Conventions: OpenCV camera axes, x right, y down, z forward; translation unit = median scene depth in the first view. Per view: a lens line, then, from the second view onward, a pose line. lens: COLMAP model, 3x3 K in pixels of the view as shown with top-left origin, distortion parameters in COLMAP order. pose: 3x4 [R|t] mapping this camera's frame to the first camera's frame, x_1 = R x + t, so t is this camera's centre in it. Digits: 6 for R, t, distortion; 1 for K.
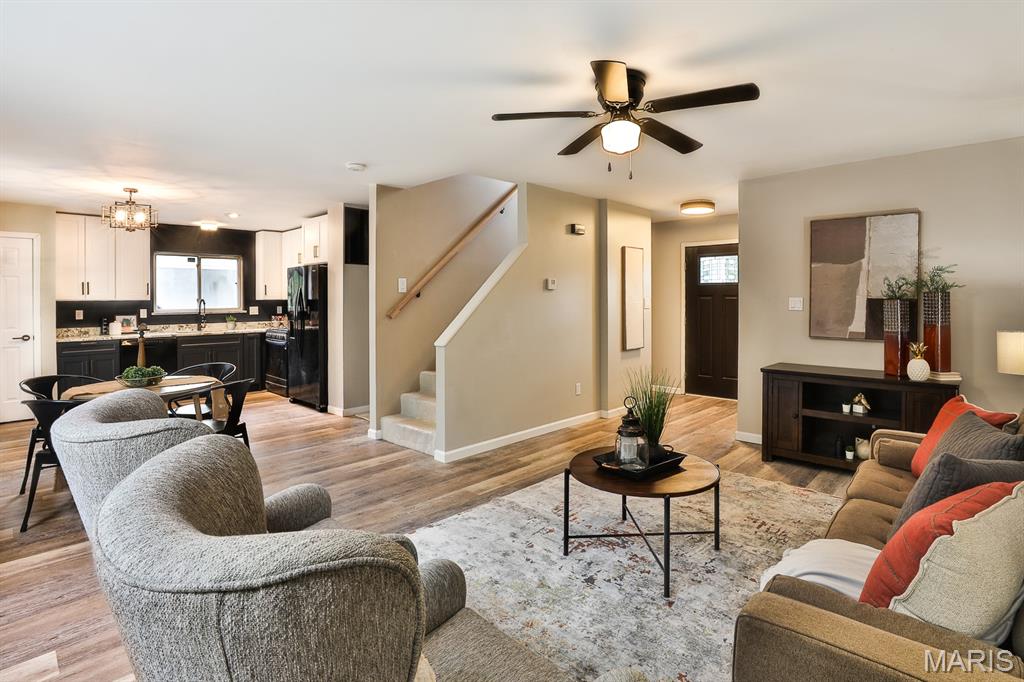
lens RADIAL K [[504.5, 0, 514.2], [0, 504.5, 299.4], [0, 0, 1]] dist [-0.041326, 0.012915]
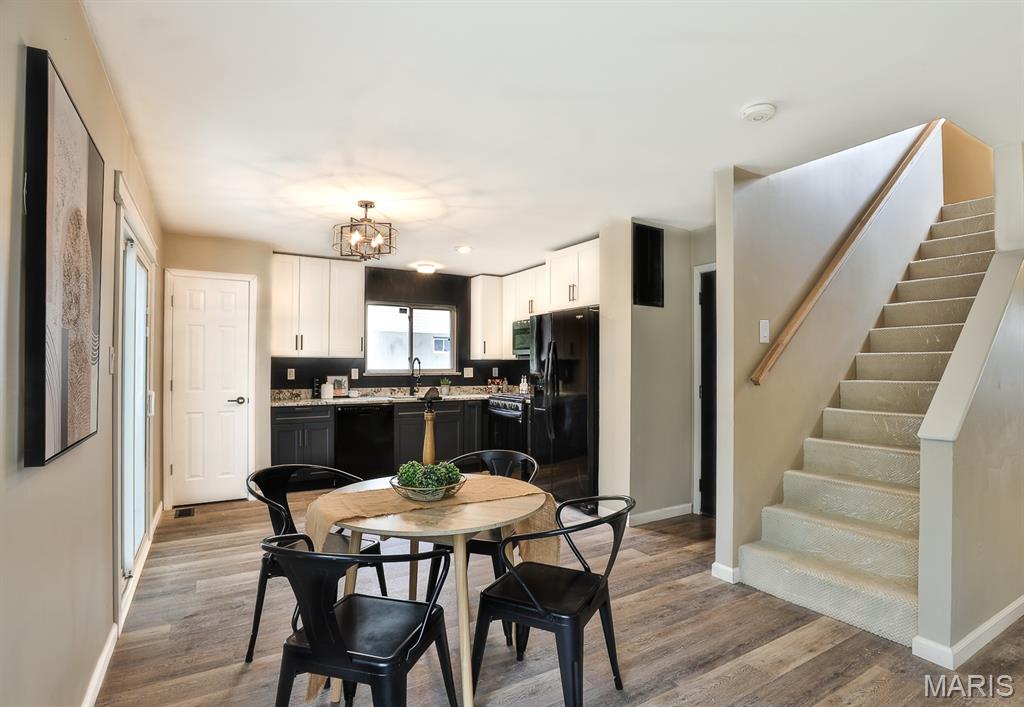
lens RADIAL K [[515.7, 0, 516.7], [0, 515.7, 361.1], [0, 0, 1]] dist [-0.032942, 0.000084]
pose [[0.964697, 0.006240, -0.263290, -0.271419], [-0.009120, 0.999911, -0.009719, 0.013755], [0.263206, 0.011777, 0.964668, 0.245541]]
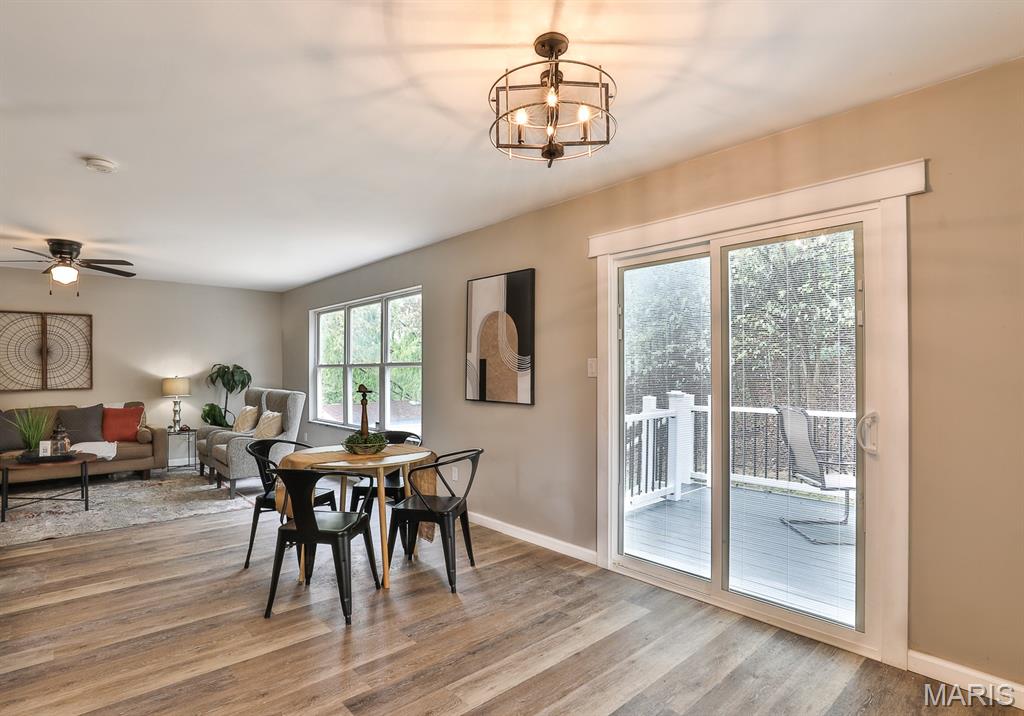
lens RADIAL K [[530.4, 0, 492.5], [0, 530.4, 366.2], [0, 0, 1]] dist [-0.024214, -0.000407]
pose [[-0.995347, 0.008093, 0.096010, -0.584441], [0.007265, 0.999933, -0.008972, 0.014454], [-0.096076, -0.008232, -0.995340, 1.056126]]
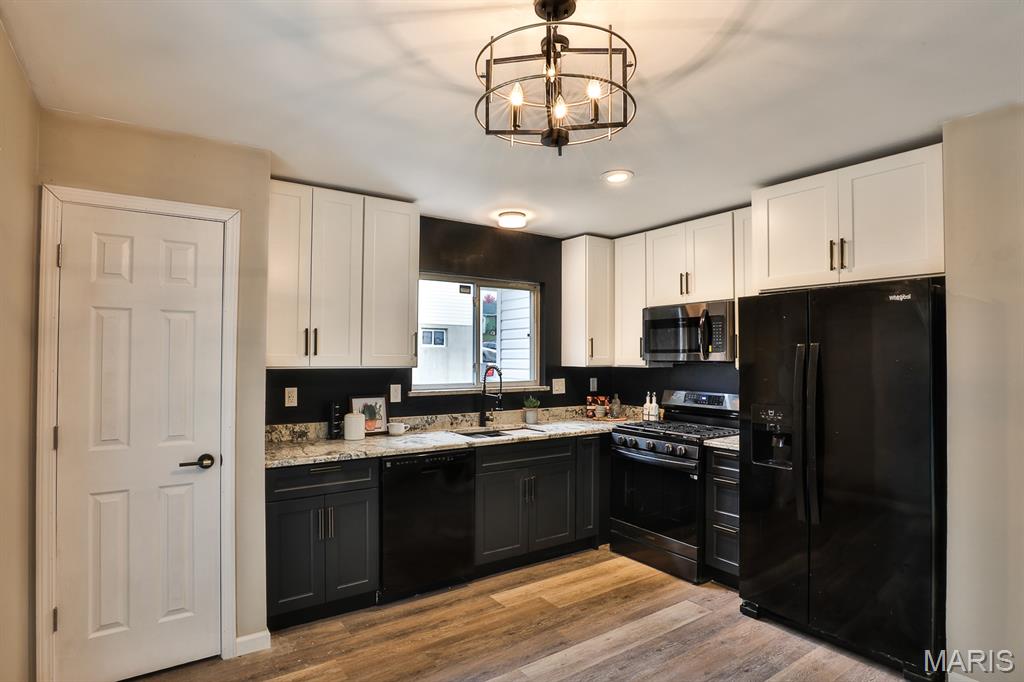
lens RADIAL K [[537.8, 0, 508.5], [0, 537.8, 348.7], [0, 0, 1]] dist [-0.031258, 0.000771]
pose [[0.978434, 0.006765, -0.206451, -0.561014], [-0.010341, 0.999815, -0.016243, -0.009431], [0.206303, 0.018028, 0.978322, 0.524678]]
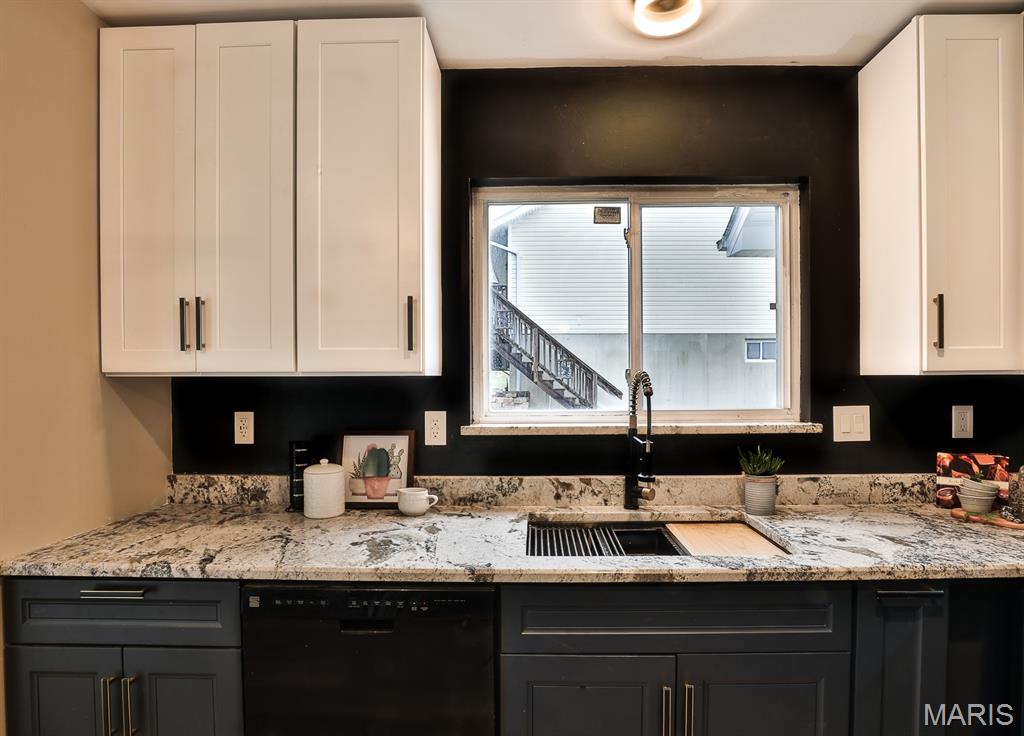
lens RADIAL K [[537.4, 0, 524.1], [0, 537.4, 384.2], [0, 0, 1]] dist [-0.040791, 0.001349]
pose [[0.675513, 0.010856, -0.737268, -0.550224], [-0.001371, 0.999908, 0.013467, 0.002536], [0.737347, -0.008086, 0.675466, 0.904262]]
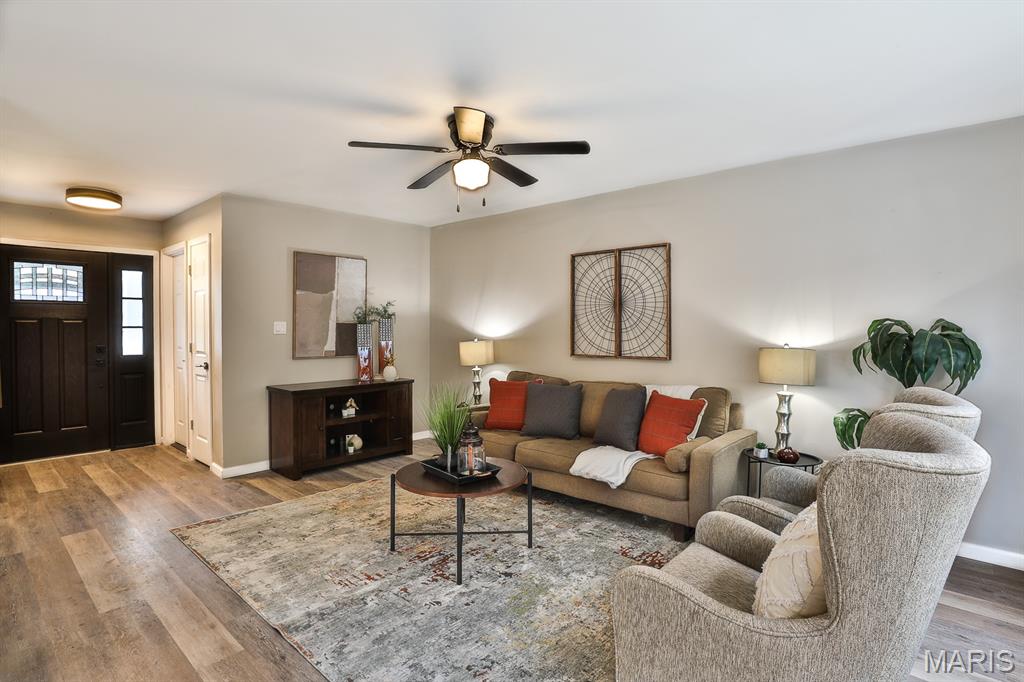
lens RADIAL K [[520.3, 0, 506.2], [0, 520.3, 328.1], [0, 0, 1]] dist [-0.038879, 0.013777]
pose [[-0.026451, -0.005097, 0.999637, -0.359671], [-0.001654, 0.999986, 0.005055, 0.002232], [-0.999649, -0.001519, -0.026459, 0.371740]]
